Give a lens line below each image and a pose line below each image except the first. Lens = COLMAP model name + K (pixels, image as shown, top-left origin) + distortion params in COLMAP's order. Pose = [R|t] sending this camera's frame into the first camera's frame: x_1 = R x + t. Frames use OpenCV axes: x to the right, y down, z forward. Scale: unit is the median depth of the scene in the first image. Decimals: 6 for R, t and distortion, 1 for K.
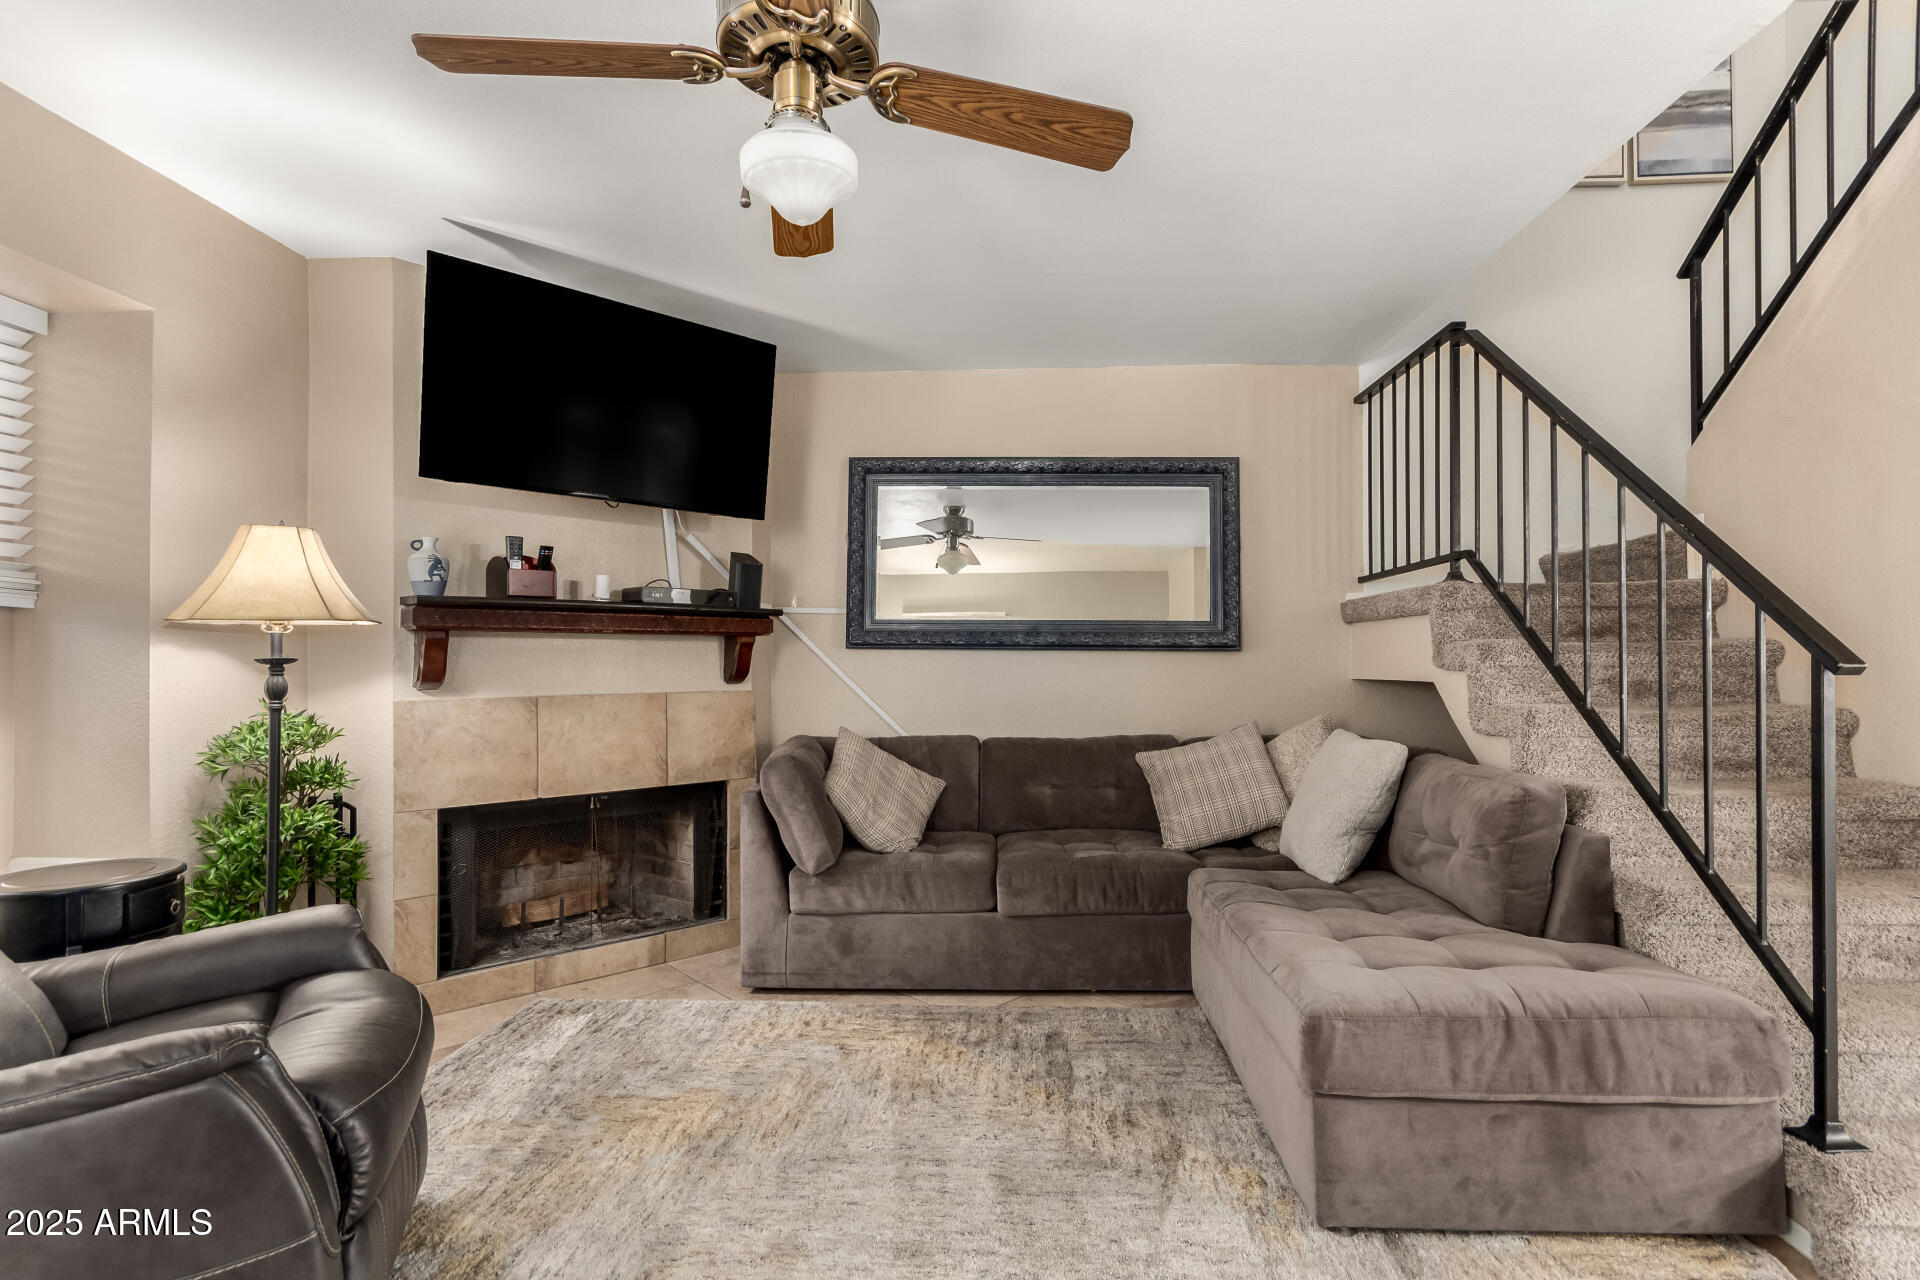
lens RADIAL K [[888.7, 0, 970.4], [0, 888.7, 652.8], [0, 0, 1]] dist [0.000555, 0.001984]
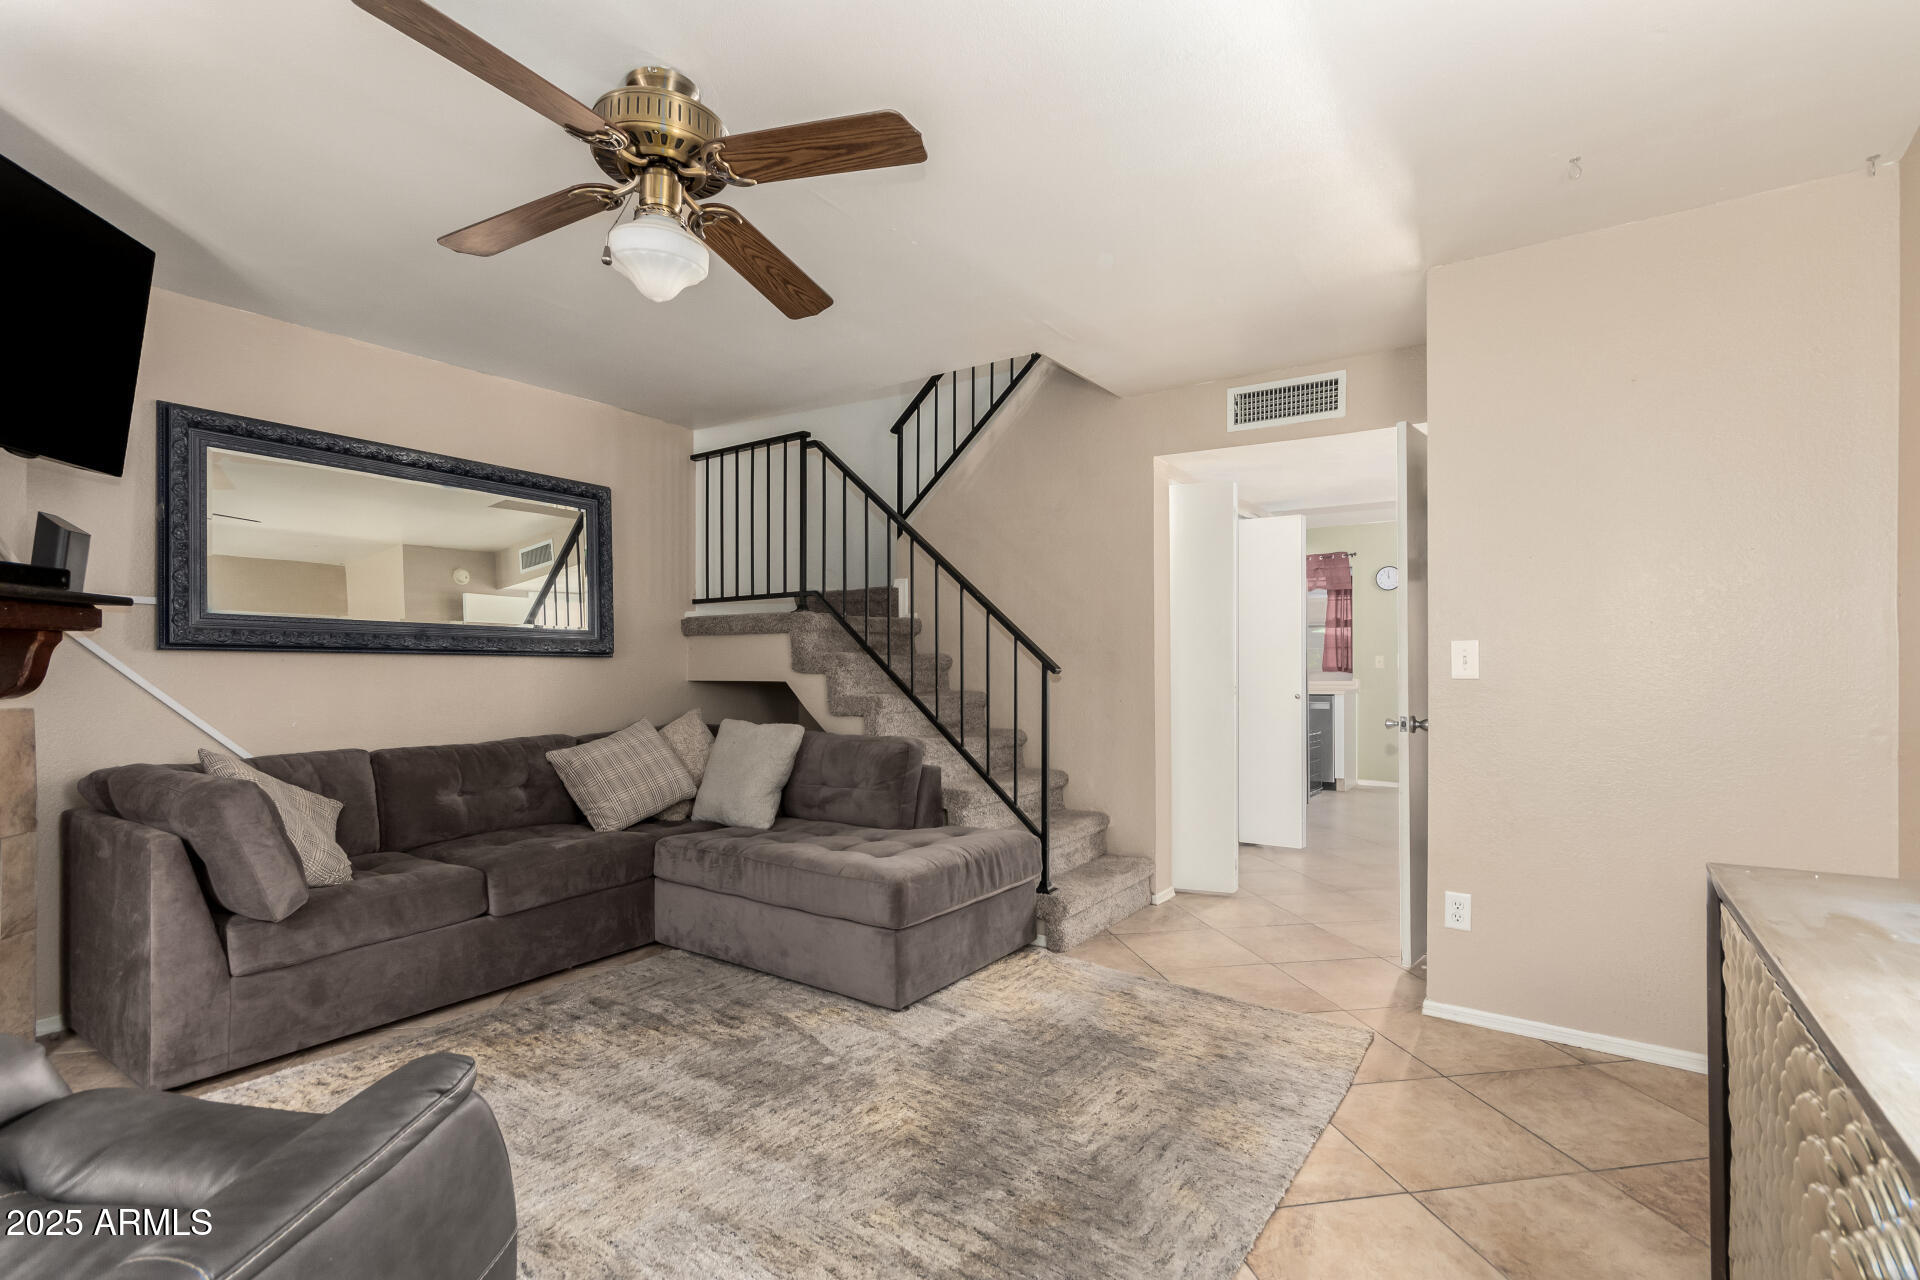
lens RADIAL K [[897.8, 0, 948.3], [0, 897.8, 658.0], [0, 0, 1]] dist [-0.000619, 0.000189]
pose [[0.545832, 0.008334, 0.837853, -0.537832], [-0.010422, 0.999941, -0.003157, -0.002811], [-0.837830, -0.007009, 0.545887, 0.008349]]
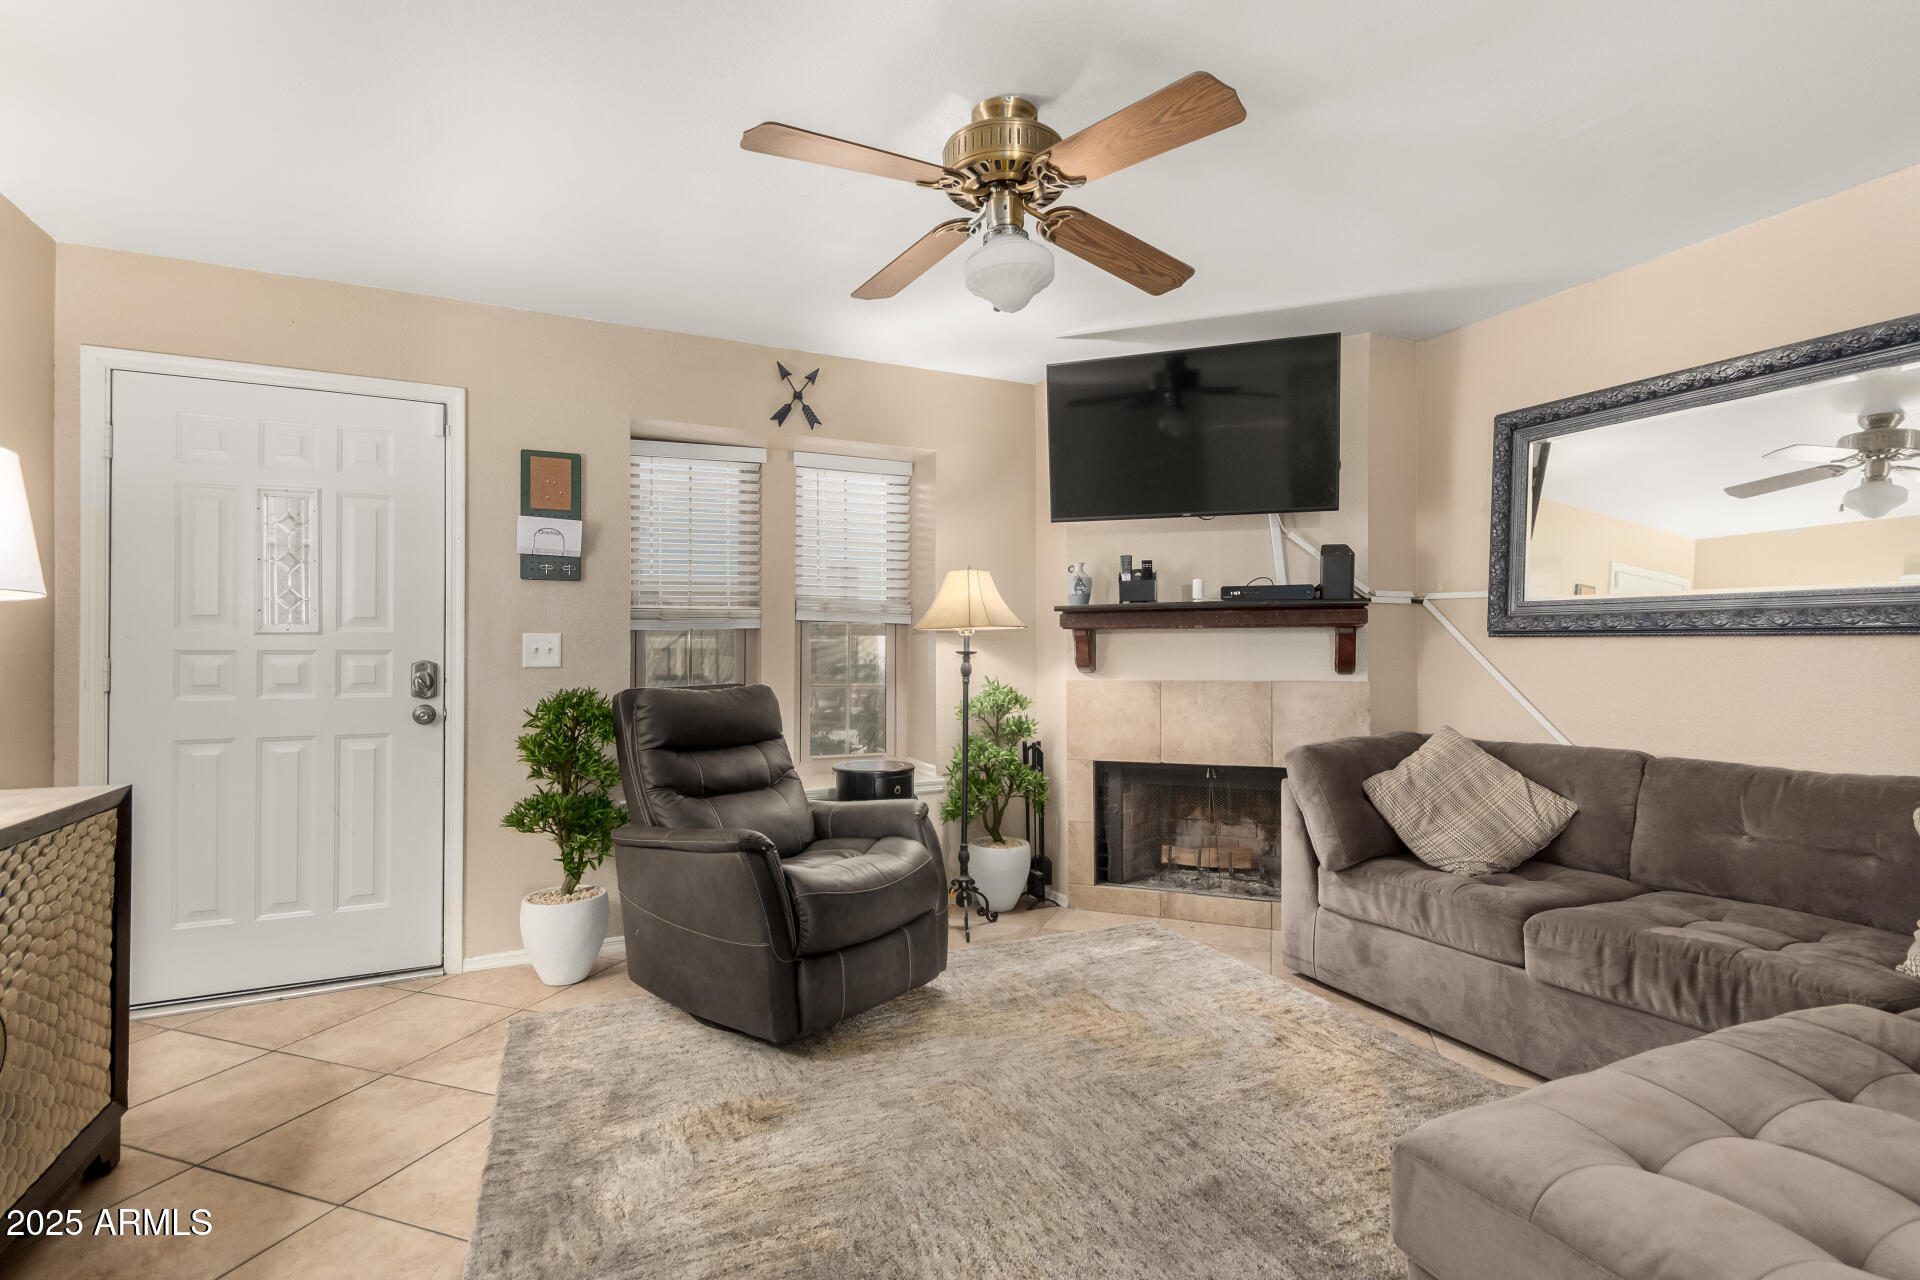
lens RADIAL K [[869.3, 0, 960.0], [0, 869.3, 640.0], [0, 0, 1]] dist [-0.000492, 0.000534]
pose [[0.465462, -0.009949, -0.885012, 0.477952], [0.011564, 0.999920, -0.005159, -0.004576], [0.884992, -0.007833, 0.465540, 0.193611]]
